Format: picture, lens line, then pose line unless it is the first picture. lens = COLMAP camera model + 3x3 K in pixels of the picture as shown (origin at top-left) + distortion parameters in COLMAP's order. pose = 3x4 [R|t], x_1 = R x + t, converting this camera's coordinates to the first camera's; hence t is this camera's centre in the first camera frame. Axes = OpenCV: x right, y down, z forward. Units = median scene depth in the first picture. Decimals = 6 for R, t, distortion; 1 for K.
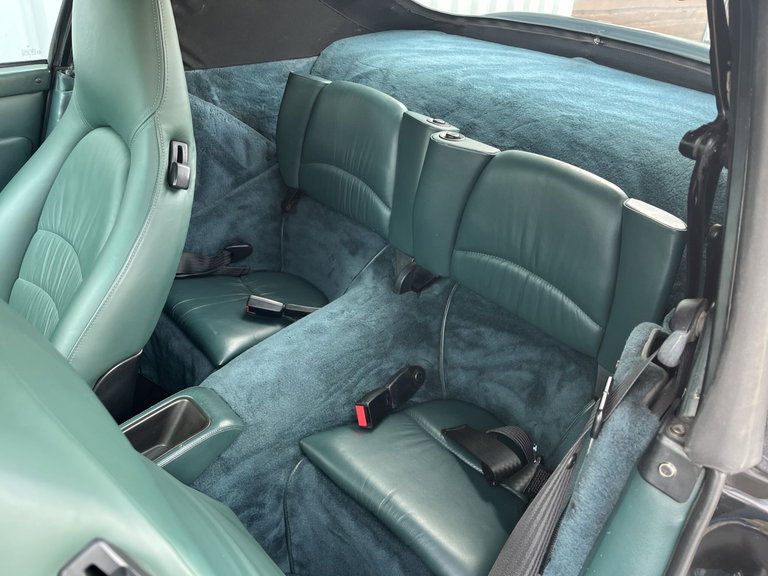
lens RADIAL K [[580.9, 0, 378.6], [0, 580.9, 289.0], [0, 0, 1]] dist [0.037572, -0.042007]
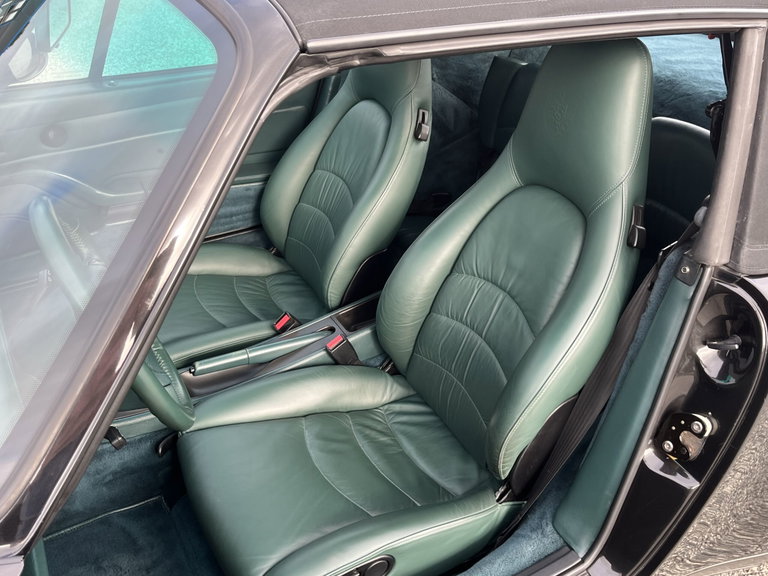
lens RADIAL K [[690.2, 0, 390.7], [0, 690.2, 300.8], [0, 0, 1]] dist [0.041988, -0.042071]
pose [[0.969363, 0.074542, -0.234048, 0.026842], [-0.070837, 0.997194, 0.024209, 0.168852], [0.235196, -0.006888, 0.971924, -0.631184]]
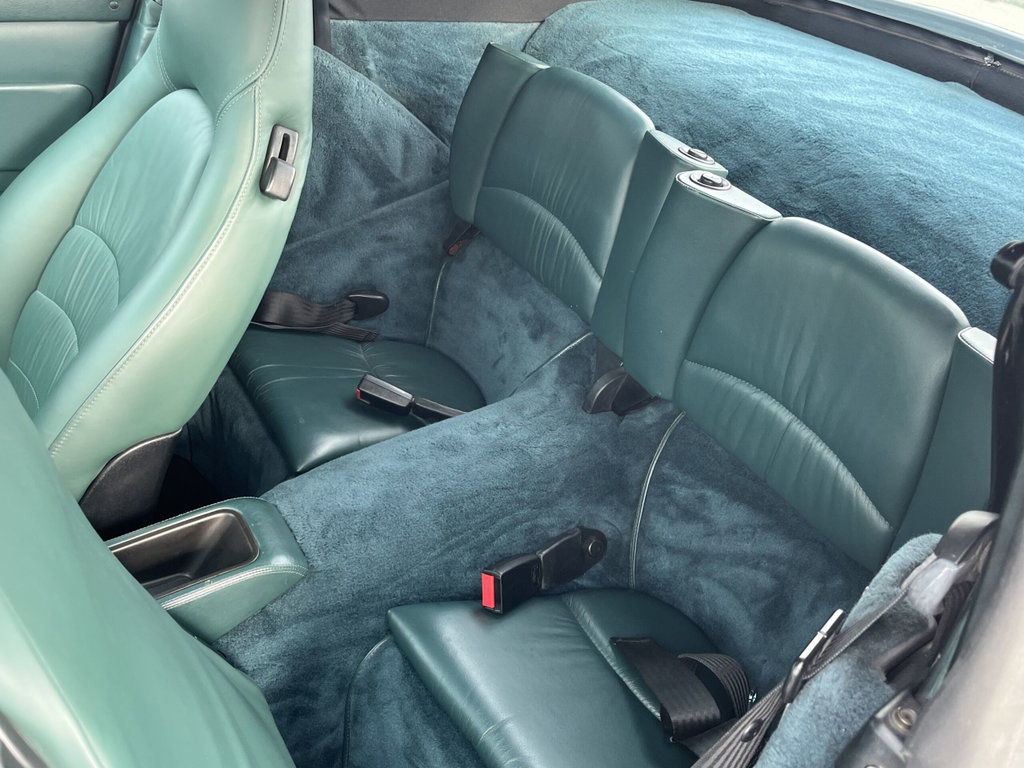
lens RADIAL K [[920.3, 0, 515.0], [0, 920.3, 385.8], [0, 0, 1]] dist [0.041988, -0.042071]
pose [[0.979051, 0.174306, -0.105244, 0.058998], [-0.174393, 0.984640, 0.008441, -0.015709], [0.105098, 0.010090, 0.994411, -0.007034]]
